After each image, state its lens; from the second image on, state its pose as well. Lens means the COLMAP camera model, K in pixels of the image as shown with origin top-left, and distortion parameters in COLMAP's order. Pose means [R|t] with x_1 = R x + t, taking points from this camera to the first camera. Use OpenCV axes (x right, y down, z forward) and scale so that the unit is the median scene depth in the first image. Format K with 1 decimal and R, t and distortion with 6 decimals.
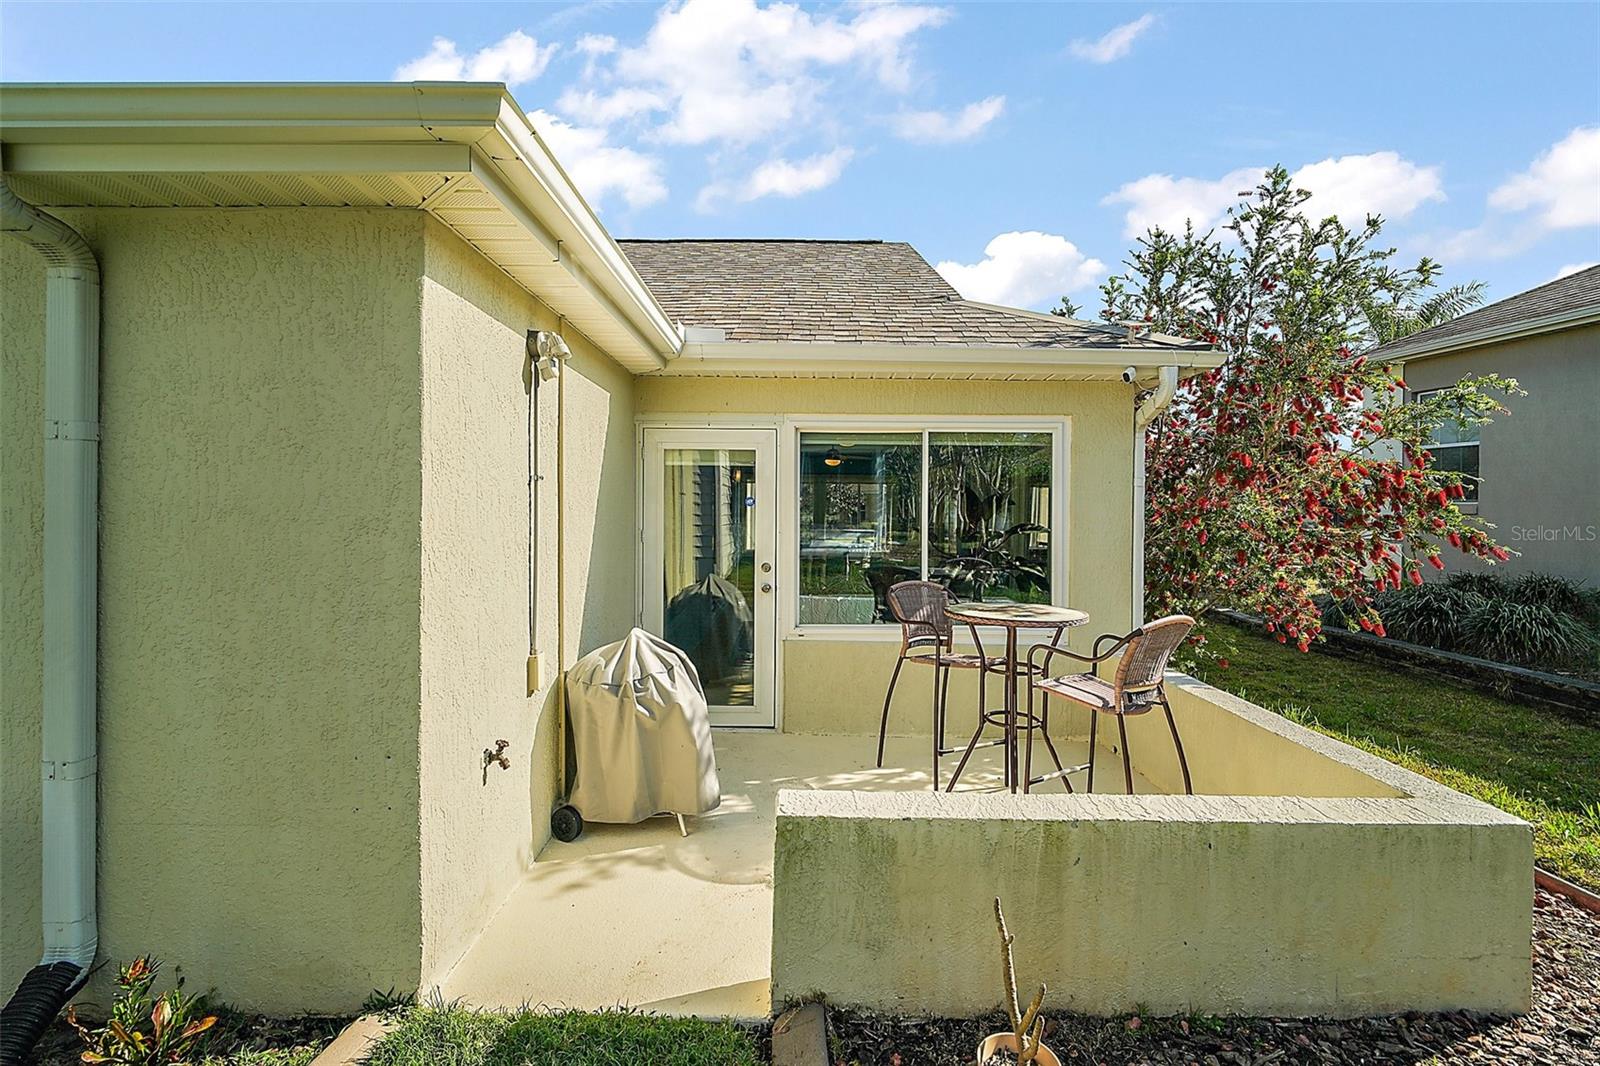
lens RADIAL K [[746.9, 0, 798.8], [0, 746.9, 529.2], [0, 0, 1]] dist [-0.000529, -0.004288]
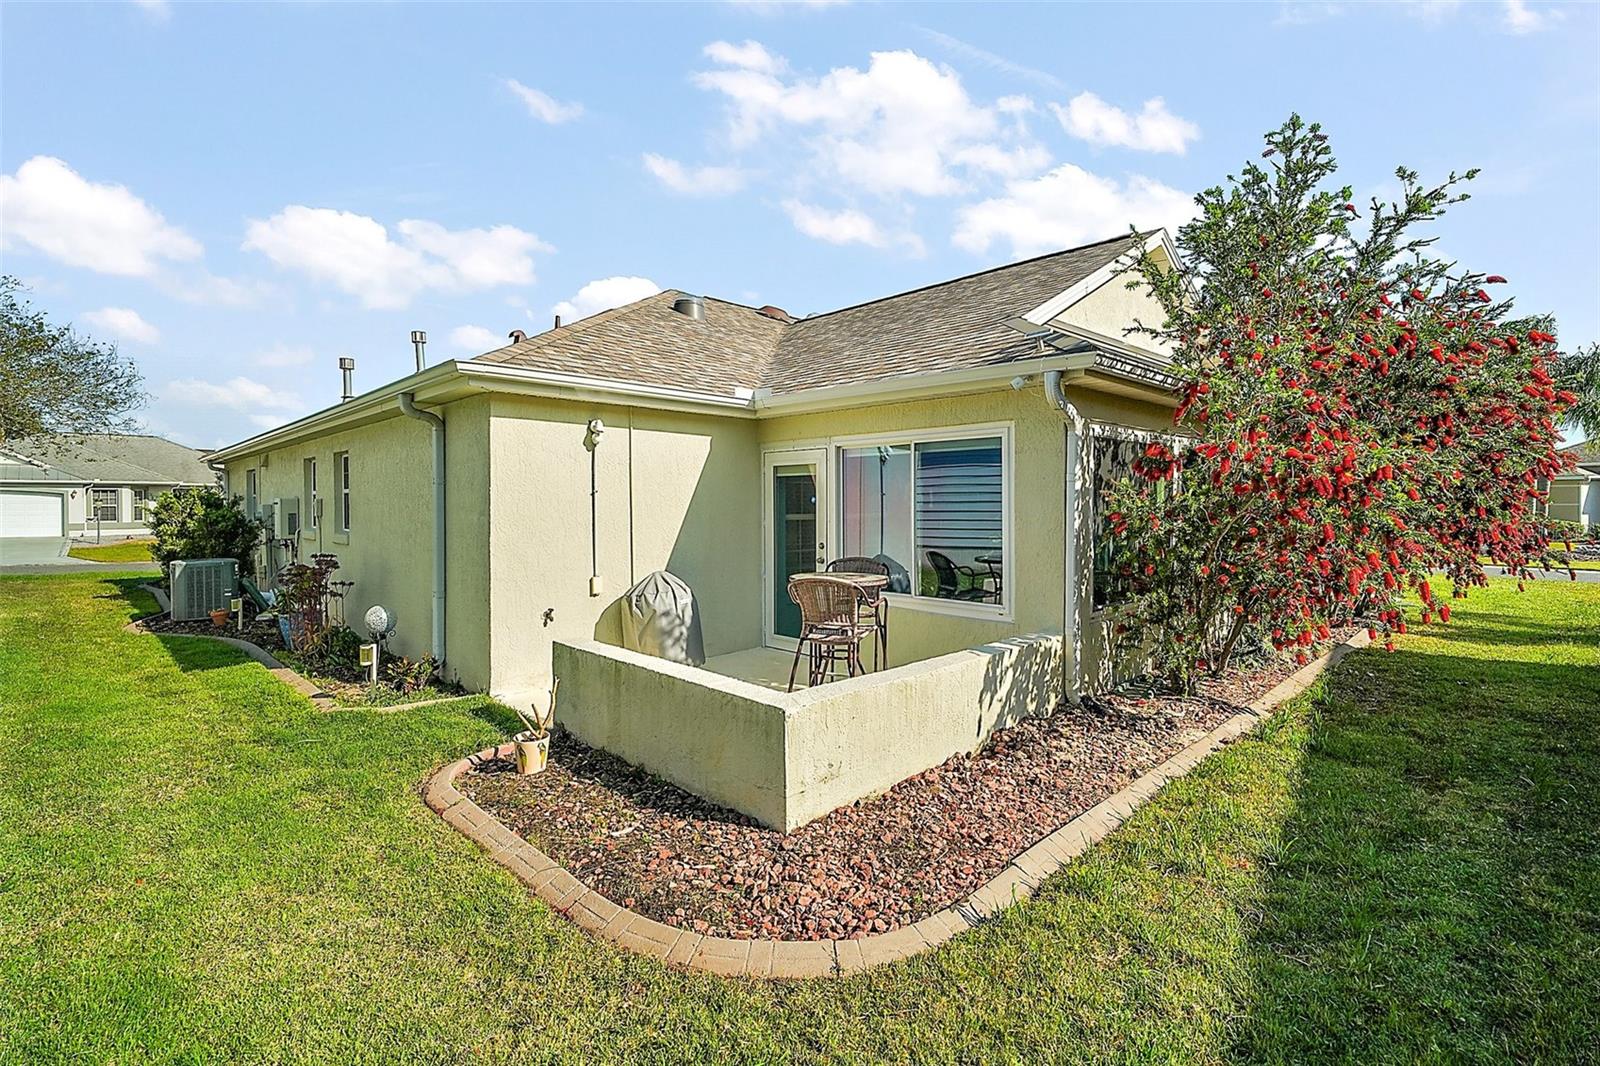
lens RADIAL K [[746.9, 0, 804.8], [0, 746.9, 522.0], [0, 0, 1]] dist [-0.000529, -0.004288]
pose [[0.697082, 0.006949, -0.716957, 1.070589], [-0.012190, 0.999923, -0.002161, 0.009720], [0.716887, 0.010246, 0.697114, -0.018882]]
